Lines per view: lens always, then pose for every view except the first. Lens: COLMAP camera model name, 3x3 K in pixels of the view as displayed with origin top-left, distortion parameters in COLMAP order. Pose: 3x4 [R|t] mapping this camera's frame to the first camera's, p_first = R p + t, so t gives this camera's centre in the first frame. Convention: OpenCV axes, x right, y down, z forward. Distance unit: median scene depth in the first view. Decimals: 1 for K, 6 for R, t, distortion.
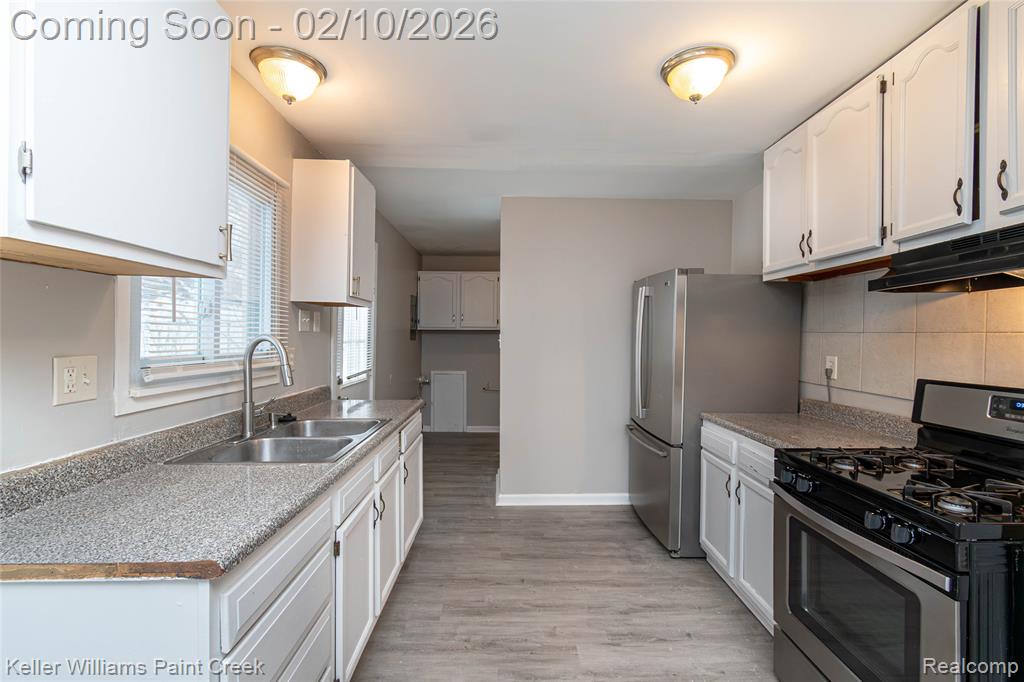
lens RADIAL K [[456.5, 0, 512.5], [0, 456.5, 345.3], [0, 0, 1]] dist [0.002525, -0.000134]
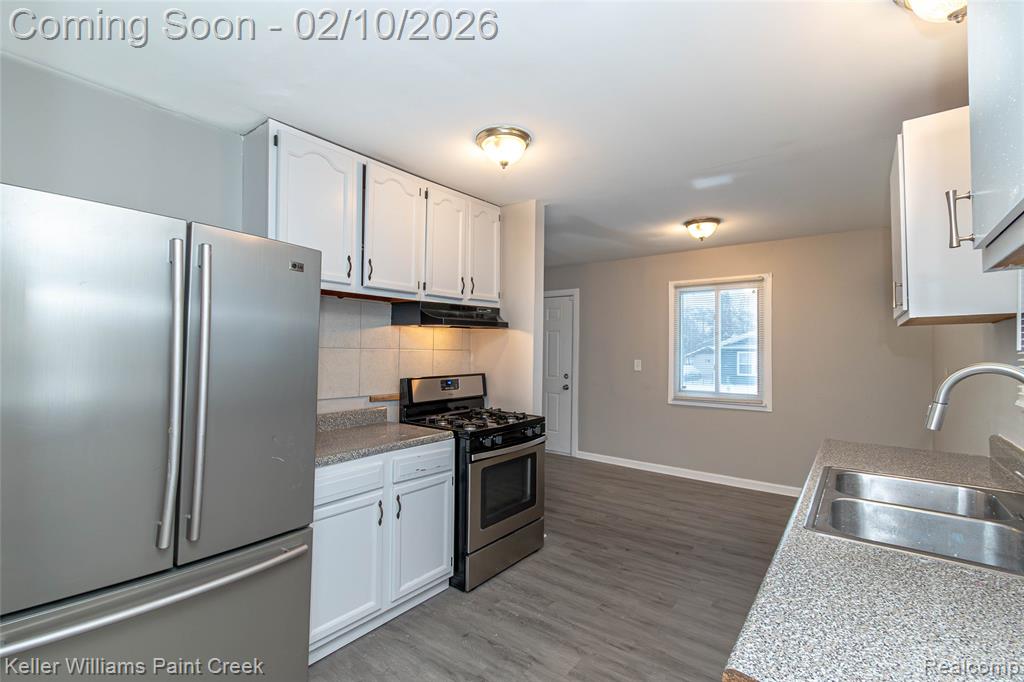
lens RADIAL K [[456.5, 0, 512.5], [0, 456.5, 345.3], [0, 0, 1]] dist [0.002525, -0.000134]
pose [[-0.786447, -0.007920, 0.617607, -0.320169], [-0.003240, 0.999957, 0.008697, -0.044990], [-0.617649, 0.004839, -0.786439, 1.606164]]
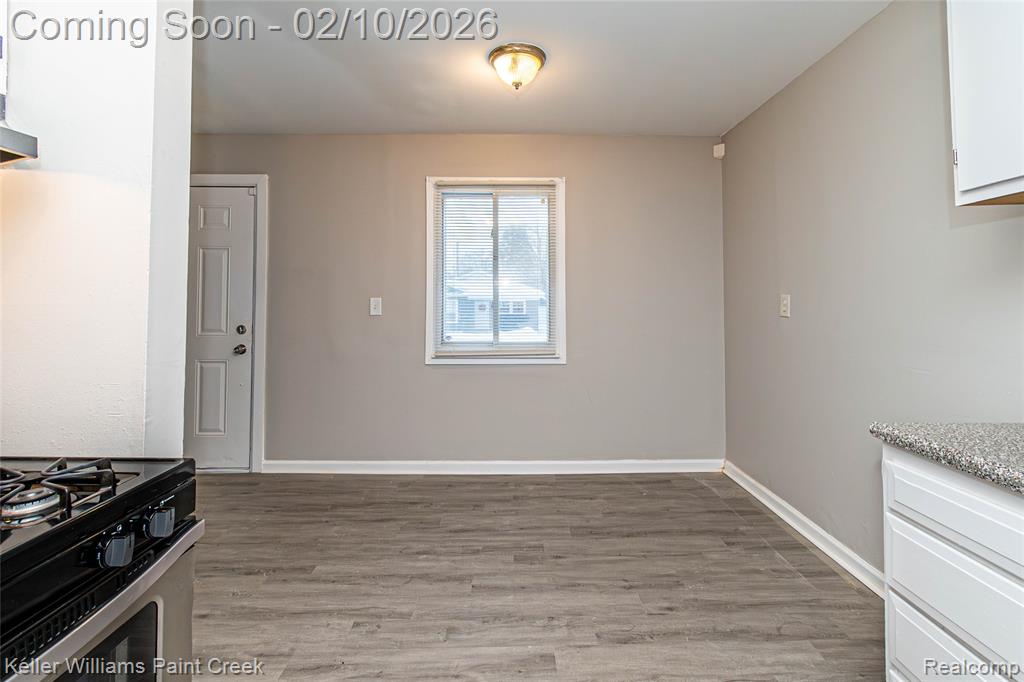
lens RADIAL K [[478.3, 0, 527.5], [0, 478.3, 292.4], [0, 0, 1]] dist [-0.000319, -0.000059]
pose [[-0.999876, -0.008298, -0.013363, 0.159727], [-0.008268, 0.999963, -0.002302, 0.030335], [0.013382, -0.002191, -0.999908, 0.898037]]
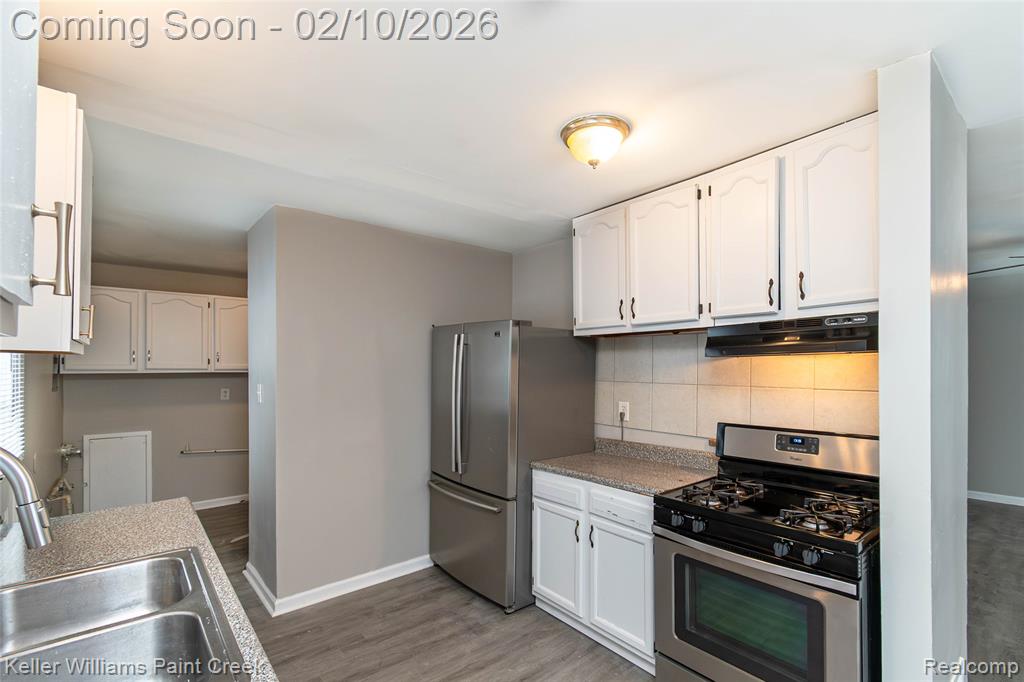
lens RADIAL K [[461.4, 0, 506.6], [0, 461.4, 370.2], [0, 0, 1]] dist [0.002592, 0.000197]
pose [[0.782067, -0.010617, 0.623104, -0.322484], [0.018478, 0.999810, -0.006156, -0.062411], [-0.622921, 0.016328, 0.782114, 0.267121]]
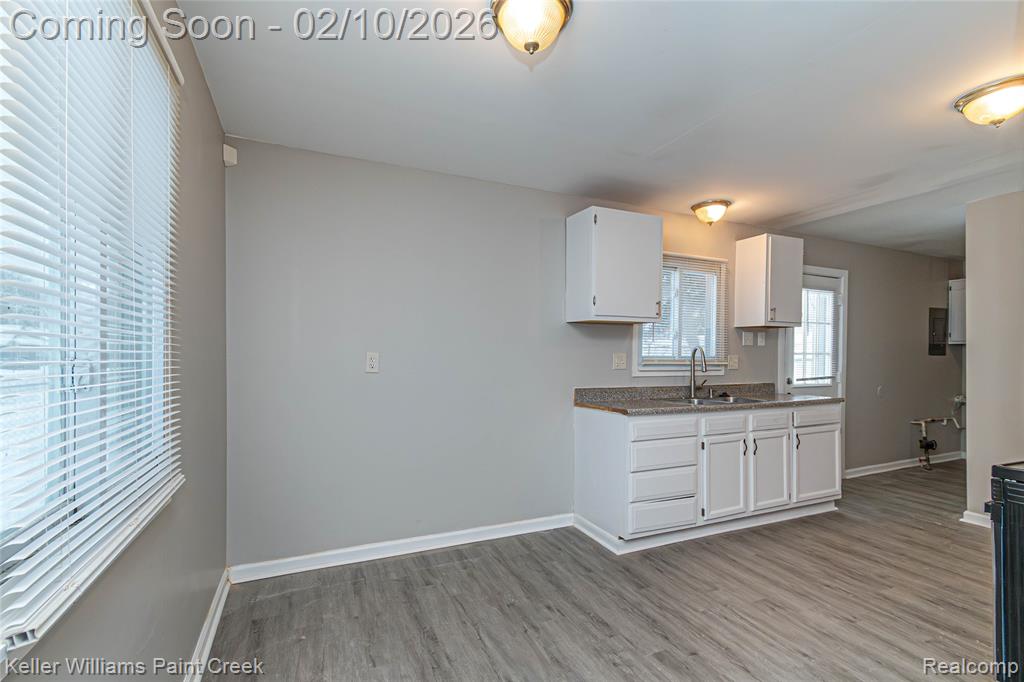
lens RADIAL K [[456.5, 0, 512.5], [0, 456.5, 345.3], [0, 0, 1]] dist [0.002525, -0.000134]
pose [[0.389205, -0.030004, -0.920662, 0.796104], [-0.015554, 0.999113, -0.039136, 0.051212], [0.921020, 0.029552, 0.388393, -0.416272]]
